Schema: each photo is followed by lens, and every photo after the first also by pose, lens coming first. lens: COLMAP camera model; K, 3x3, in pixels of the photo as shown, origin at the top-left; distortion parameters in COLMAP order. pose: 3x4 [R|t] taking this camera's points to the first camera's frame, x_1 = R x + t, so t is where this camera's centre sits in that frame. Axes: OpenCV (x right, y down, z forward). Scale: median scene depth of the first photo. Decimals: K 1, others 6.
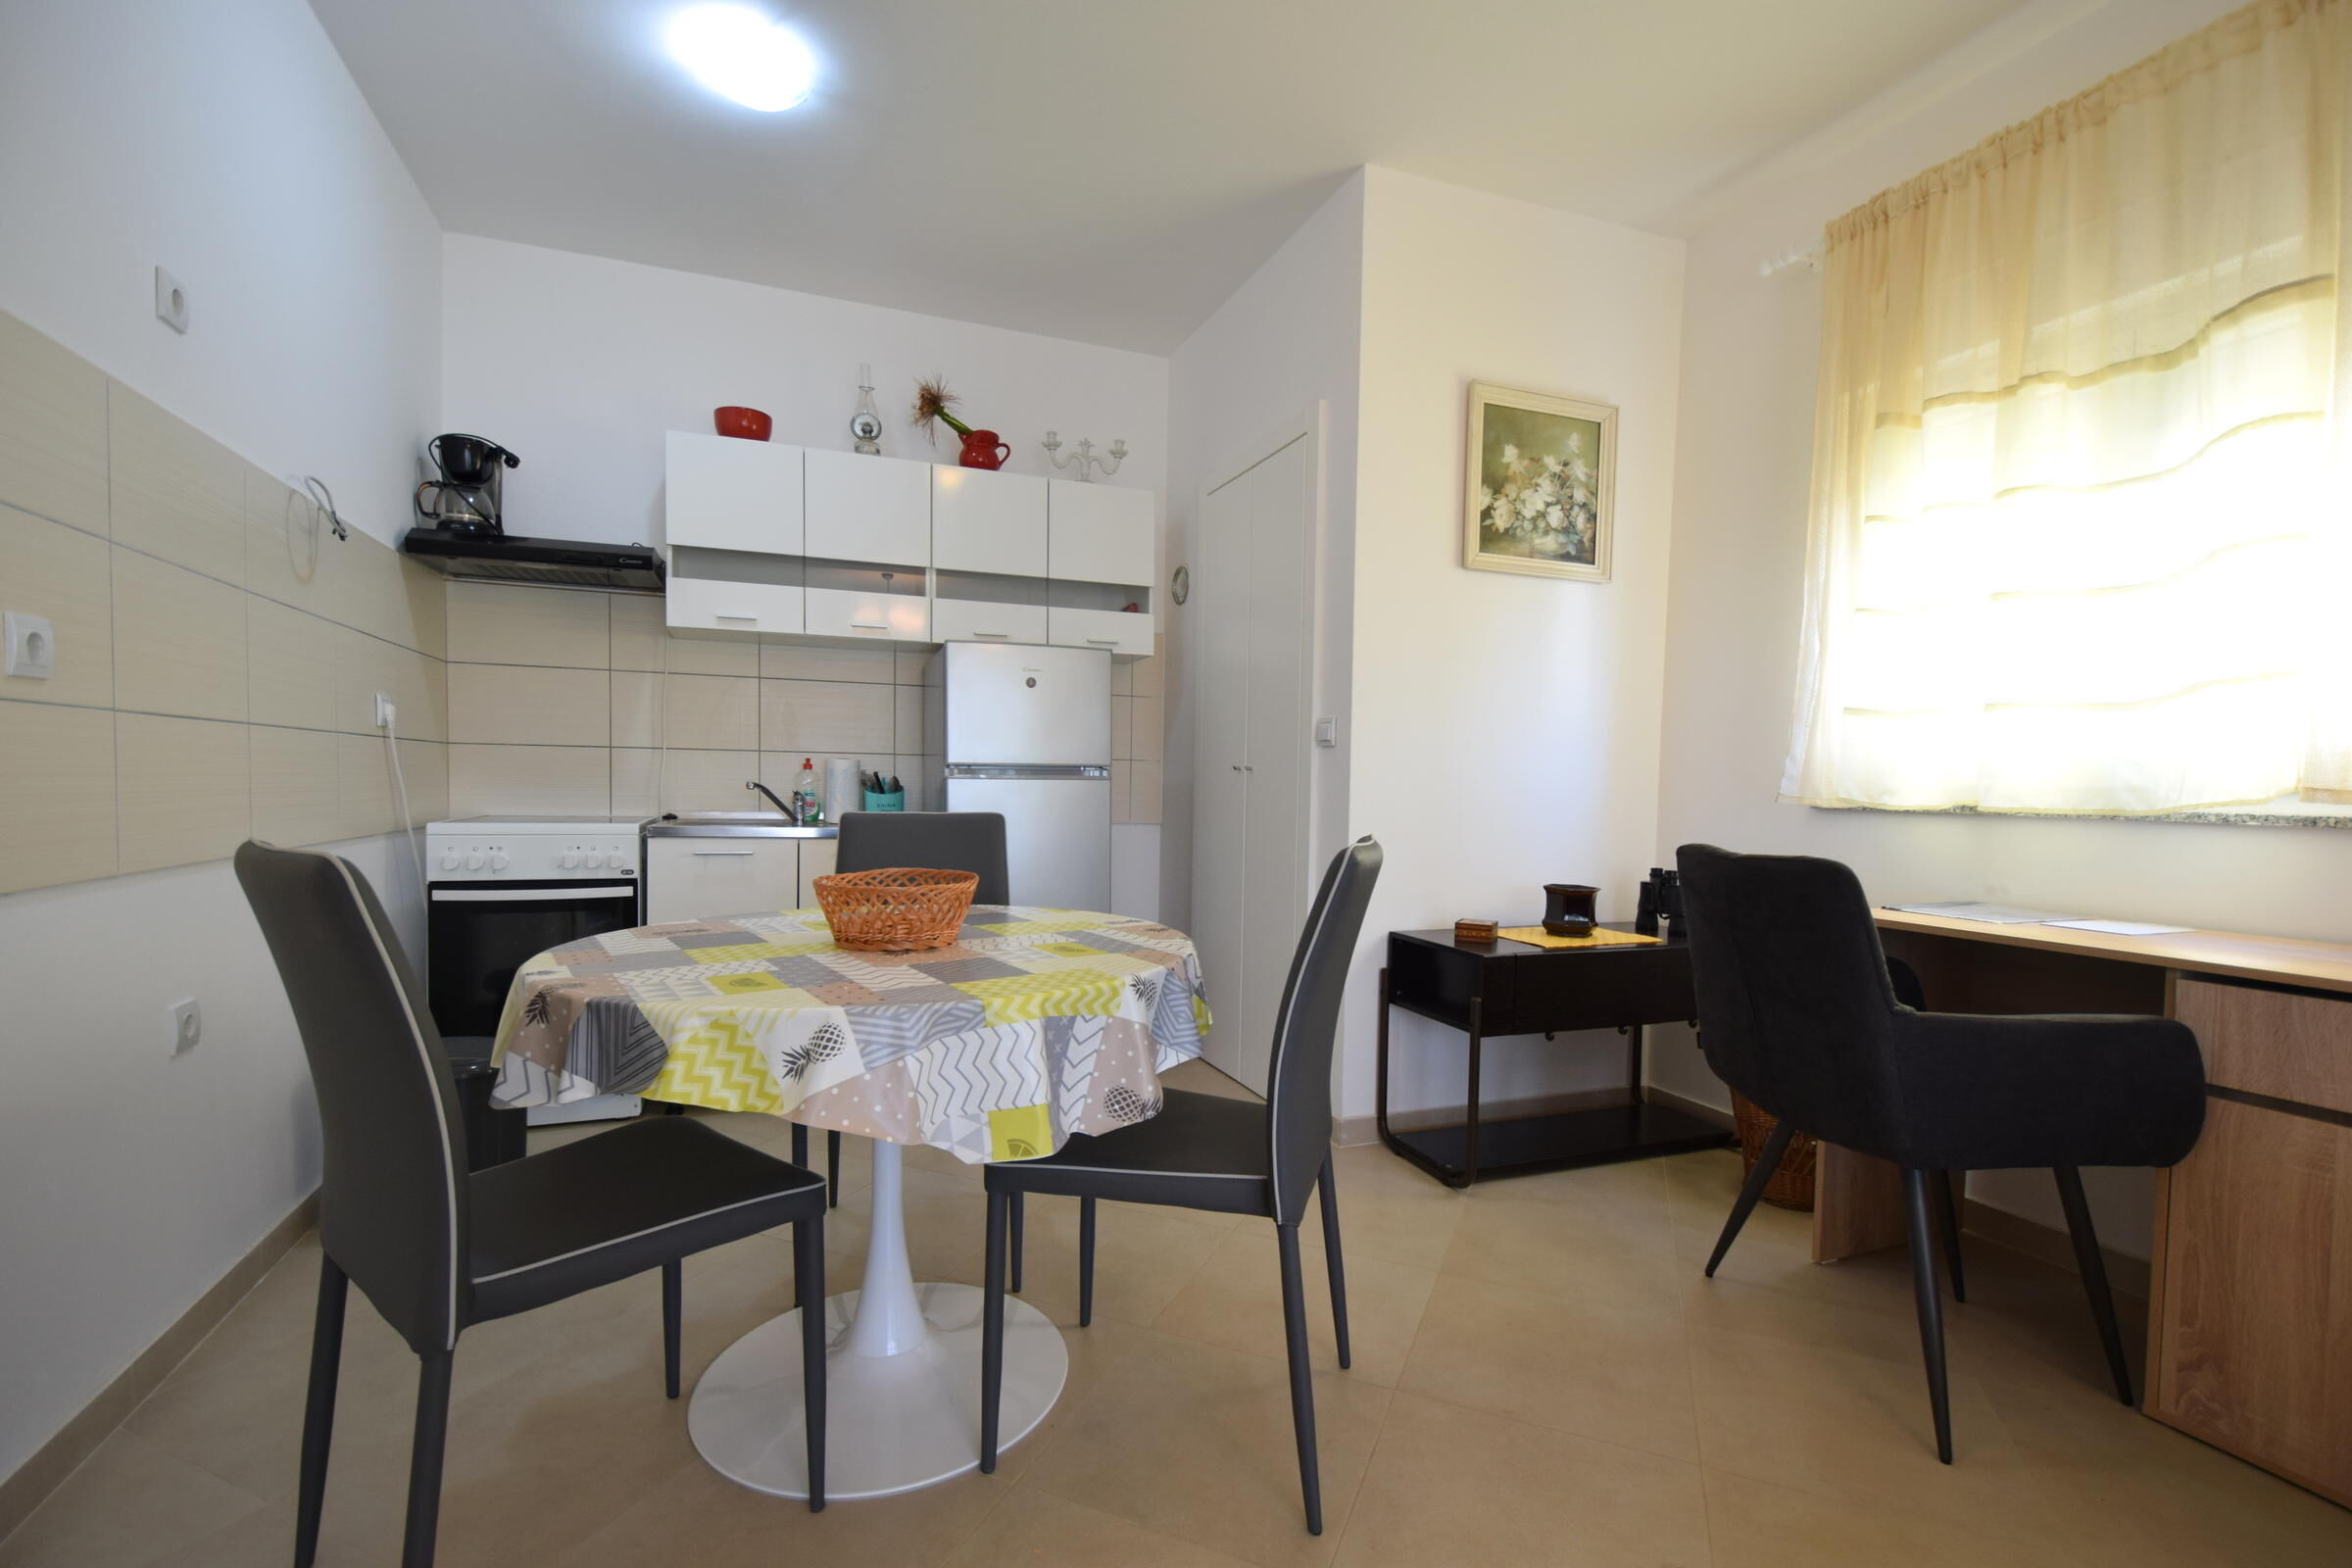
lens RADIAL K [[1021.1, 0, 1184.0], [0, 1021.1, 823.5], [0, 0, 1]] dist [0.003615, -0.005680]
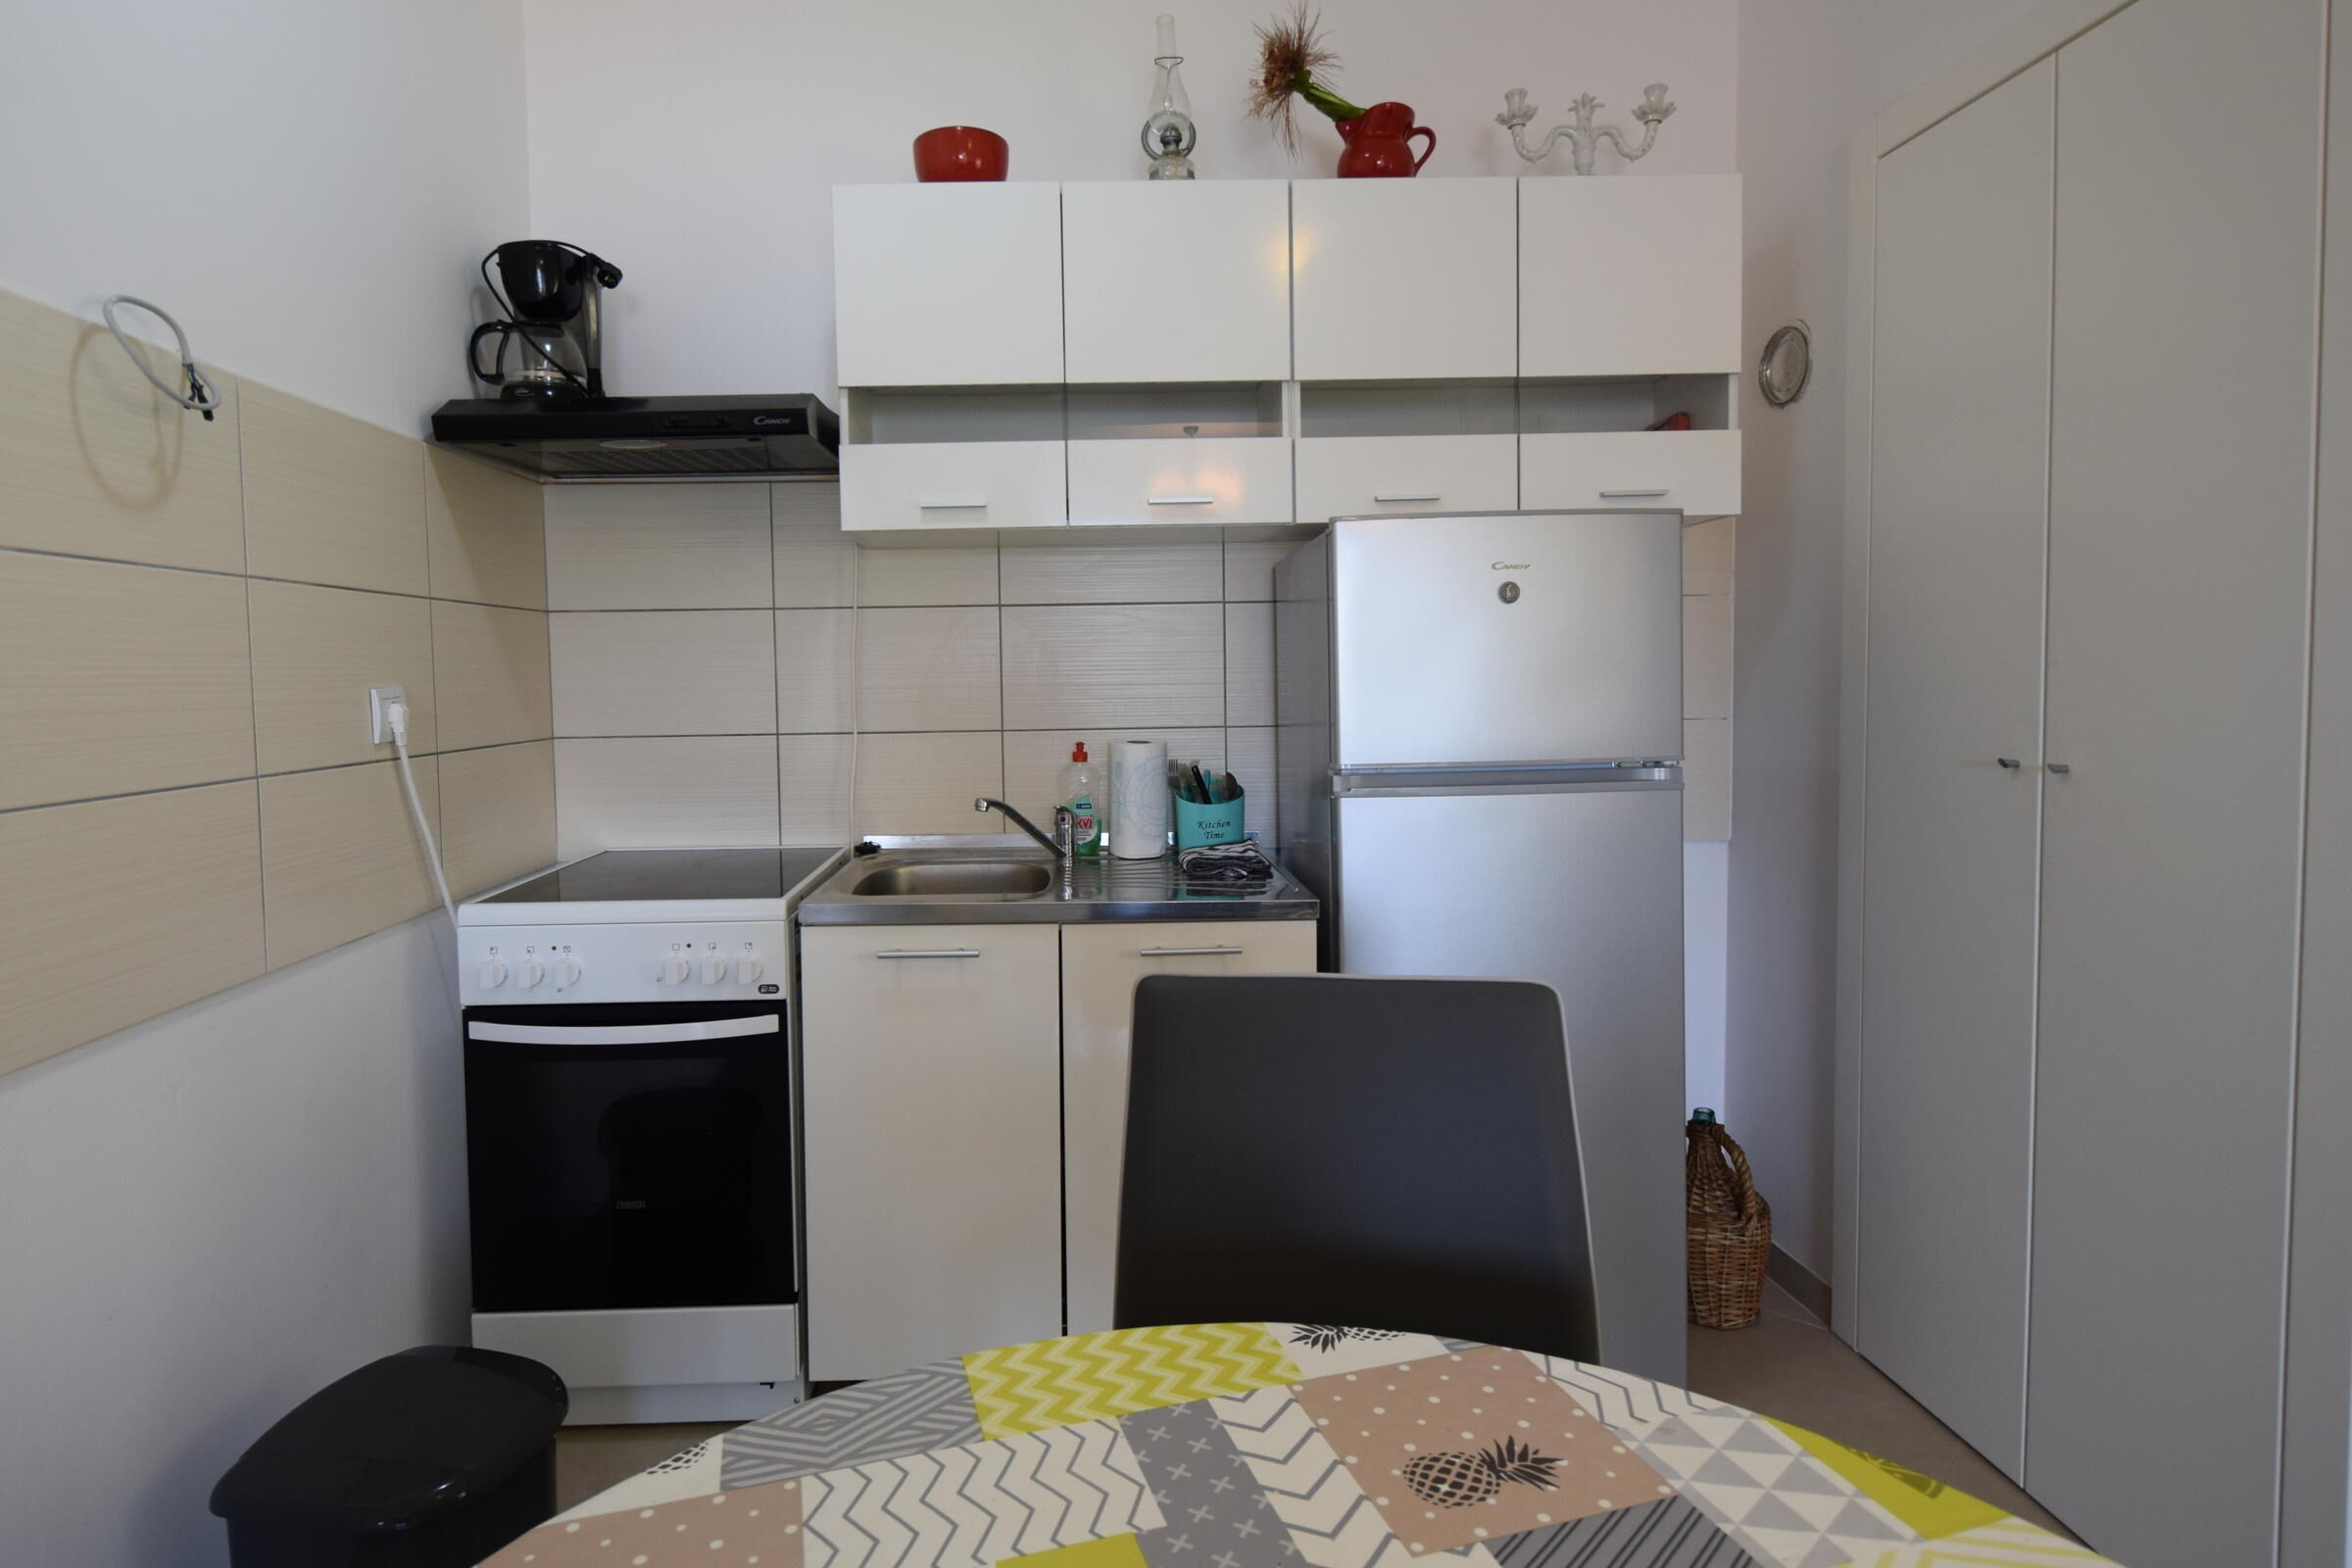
lens RADIAL K [[1207.2, 0, 1091.3], [0, 1207.2, 734.9], [0, 0, 1]] dist [0.017782, -0.026169]
pose [[0.935790, -0.013721, -0.352291, -0.144097], [0.017509, 0.999818, 0.007566, -0.084771], [0.352123, -0.013248, 0.935860, 0.429152]]
